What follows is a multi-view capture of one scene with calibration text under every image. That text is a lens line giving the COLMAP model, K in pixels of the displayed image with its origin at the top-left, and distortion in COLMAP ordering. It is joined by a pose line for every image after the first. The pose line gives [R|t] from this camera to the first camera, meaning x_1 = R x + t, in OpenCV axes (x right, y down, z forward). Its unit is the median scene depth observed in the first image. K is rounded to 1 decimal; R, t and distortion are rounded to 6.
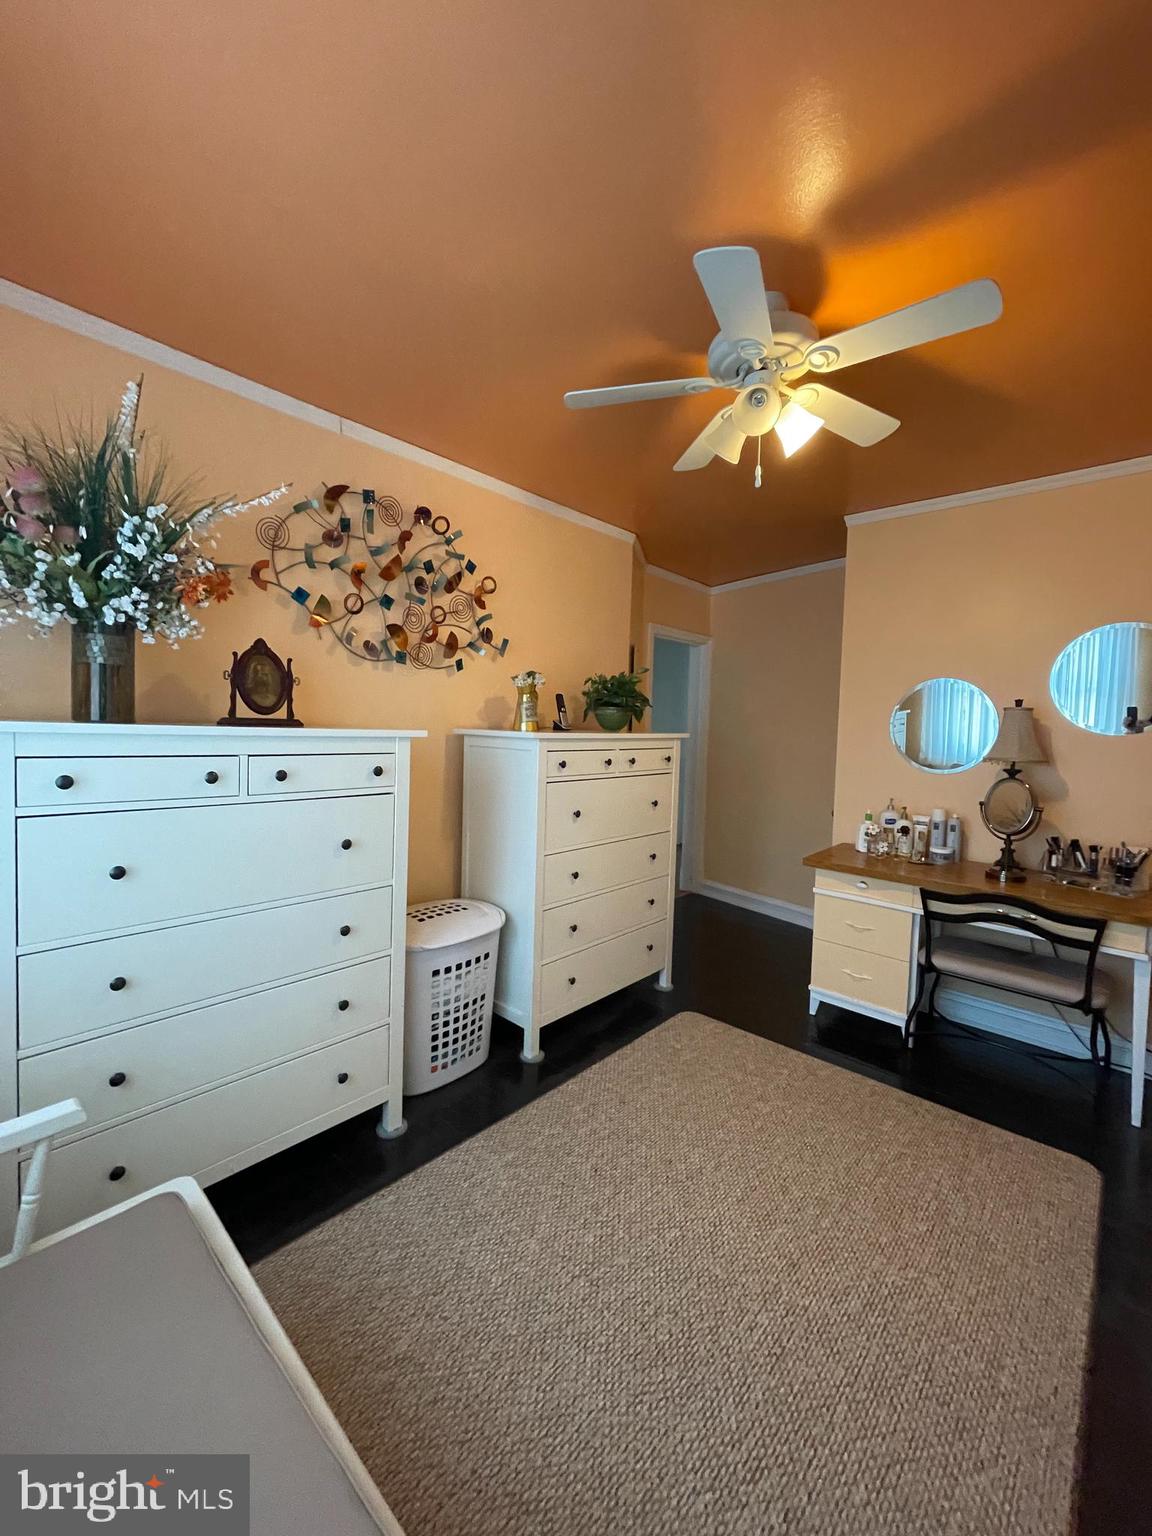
lens RADIAL K [[622.8, 0, 568.2], [0, 622.8, 755.0], [0, 0, 1]] dist [-0.002000, 0.000204]
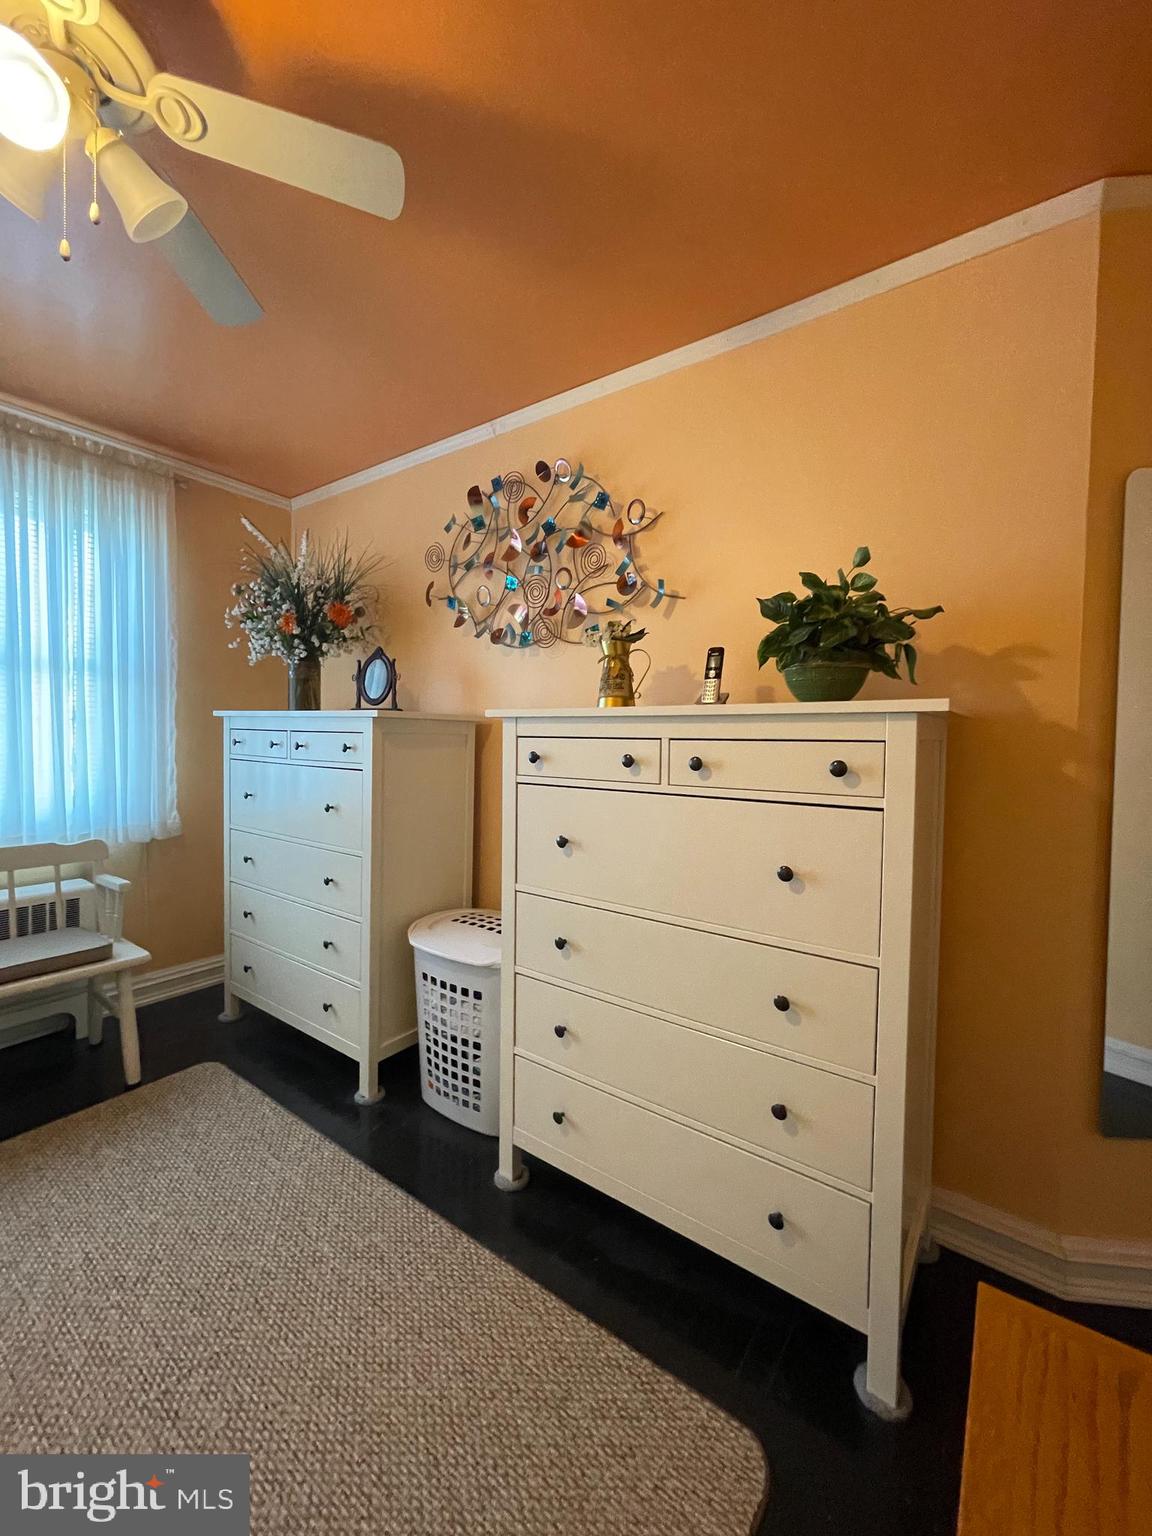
lens RADIAL K [[622.8, 0, 568.2], [0, 622.8, 755.0], [0, 0, 1]] dist [-0.002000, 0.000204]
pose [[0.102752, 0.001944, -0.994705, 0.693277], [-0.060180, 0.998178, -0.004266, 0.014447], [0.992885, 0.060300, 0.102682, 1.051509]]
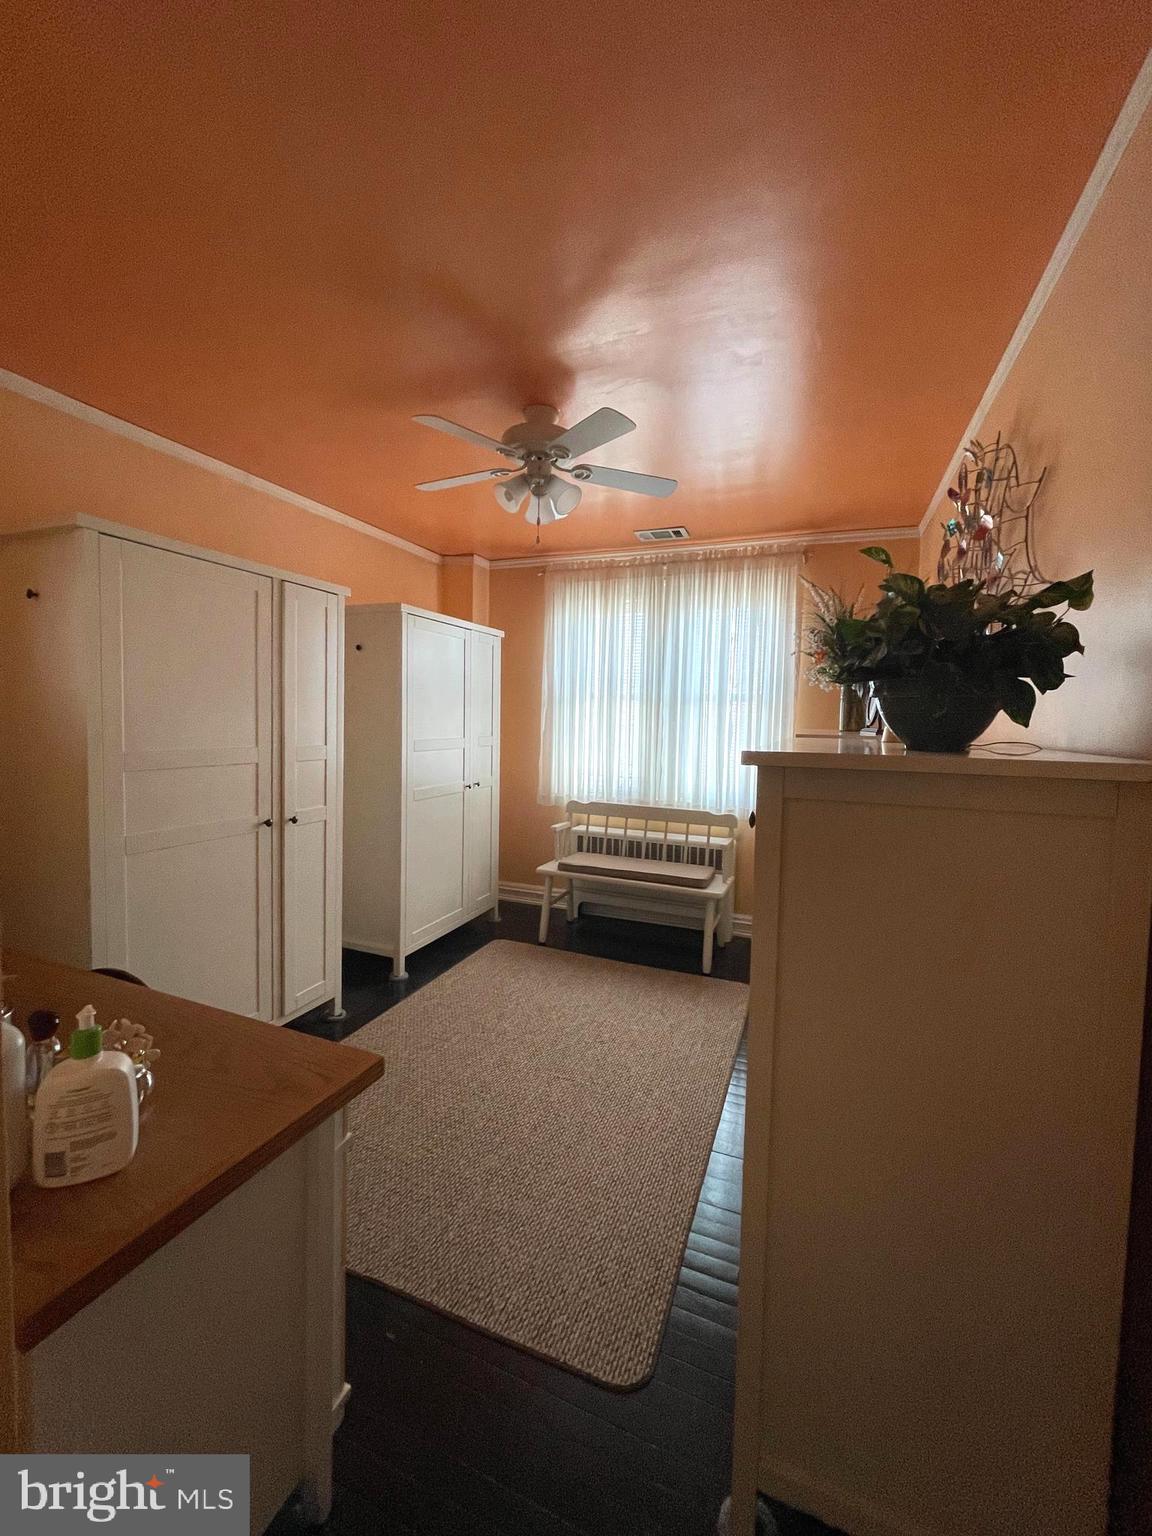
lens RADIAL K [[622.8, 0, 568.2], [0, 622.8, 755.0], [0, 0, 1]] dist [-0.002000, 0.000204]
pose [[-0.939848, -0.021095, -0.340941, 0.511977], [-0.061593, 0.992197, 0.108401, -0.098813], [0.335994, 0.122880, -0.933814, 1.706105]]
